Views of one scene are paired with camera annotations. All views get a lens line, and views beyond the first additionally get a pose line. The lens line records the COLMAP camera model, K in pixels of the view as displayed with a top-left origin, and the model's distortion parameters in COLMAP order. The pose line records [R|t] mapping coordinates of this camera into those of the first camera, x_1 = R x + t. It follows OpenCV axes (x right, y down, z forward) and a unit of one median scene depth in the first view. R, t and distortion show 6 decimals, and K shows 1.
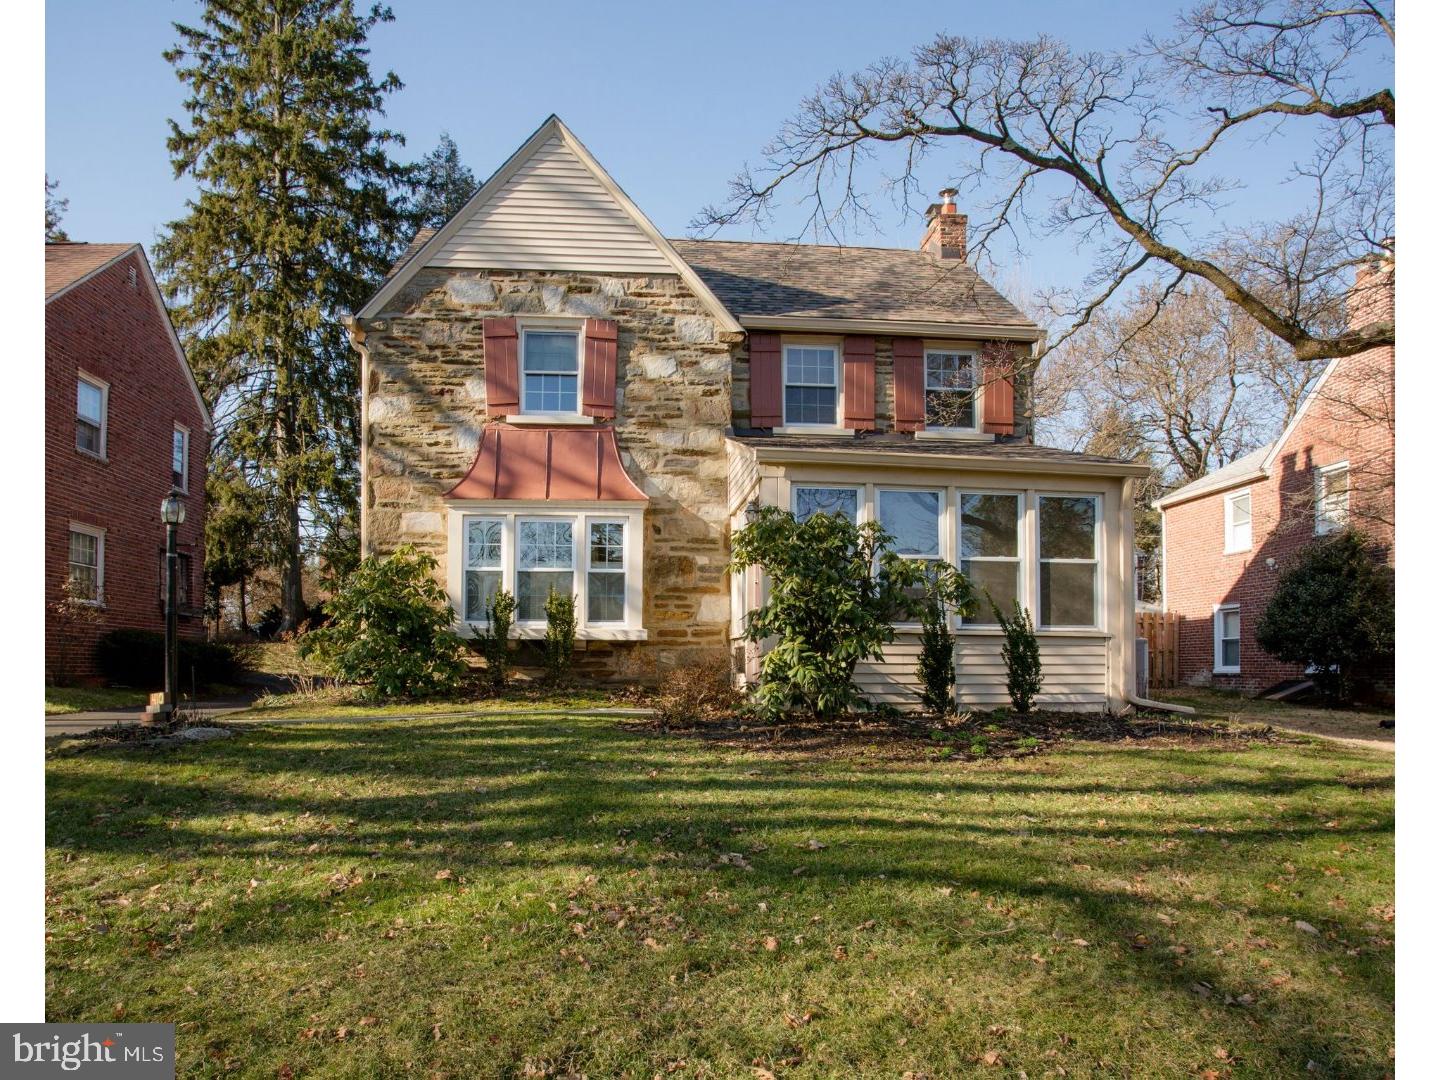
lens RADIAL K [[722.8, 0, 720.0], [0, 722.8, 613.5], [0, 0, 1]] dist [-0.026688, 0.000589]
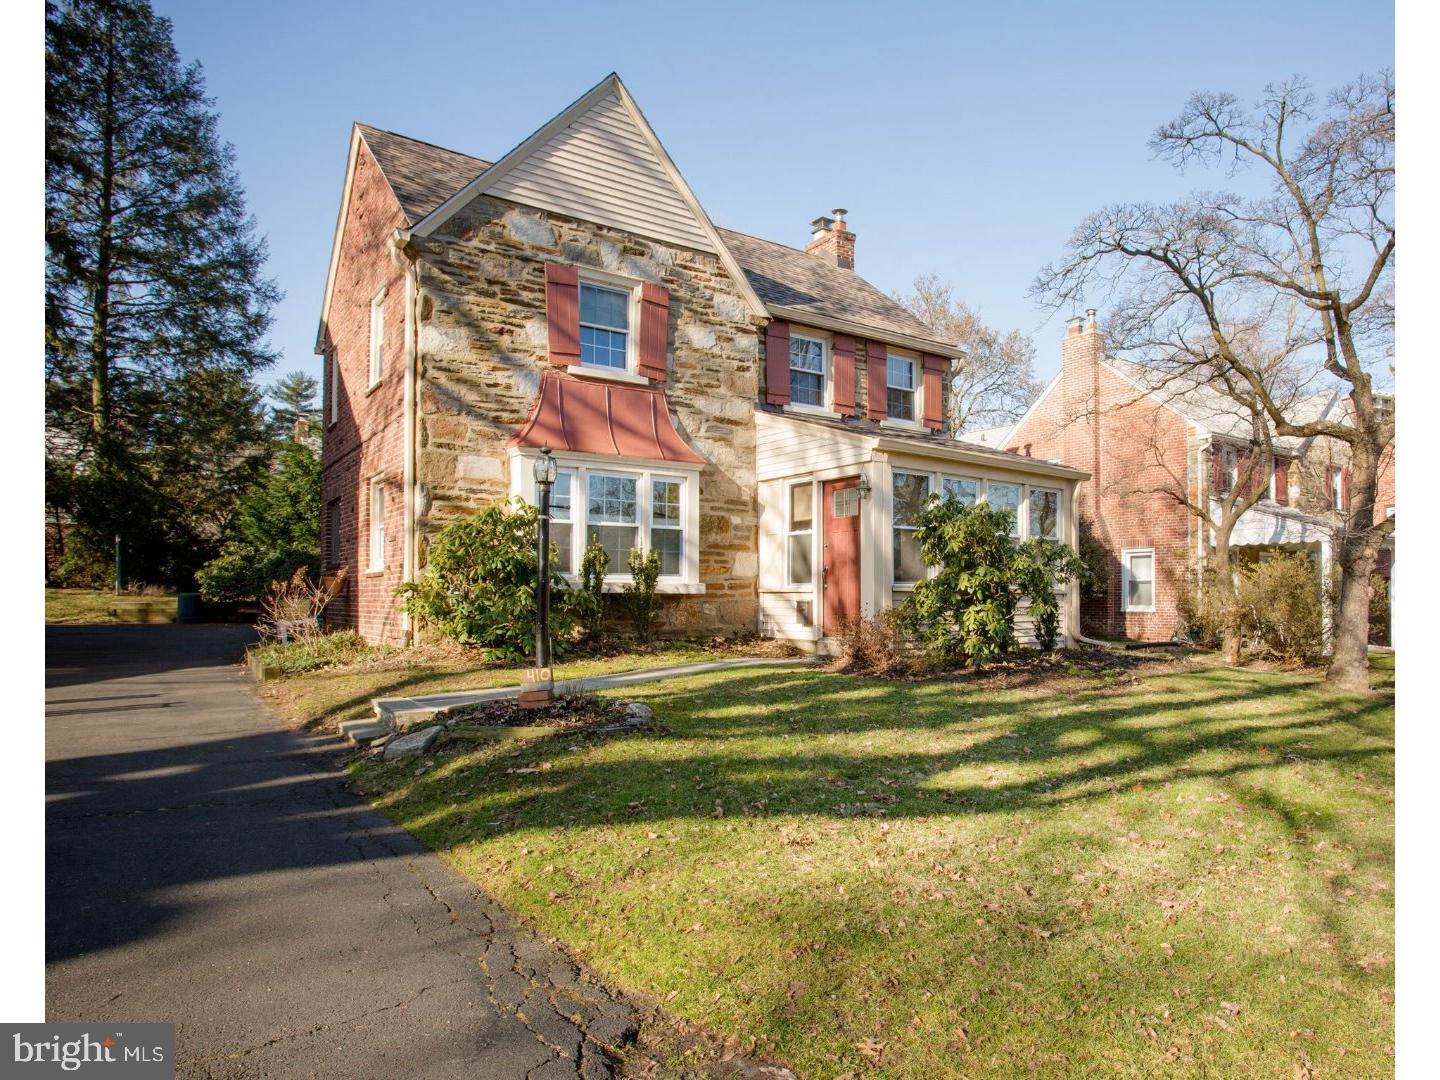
lens RADIAL K [[705.0, 0, 720.0], [0, 705.0, 540.0], [0, 0, 1]] dist [-0.005441, -0.000527]
pose [[0.906058, 0.030559, 0.422048, -0.501523], [-0.024761, 0.999509, -0.019215, -0.022249], [-0.422428, 0.006959, 0.906370, 0.038269]]
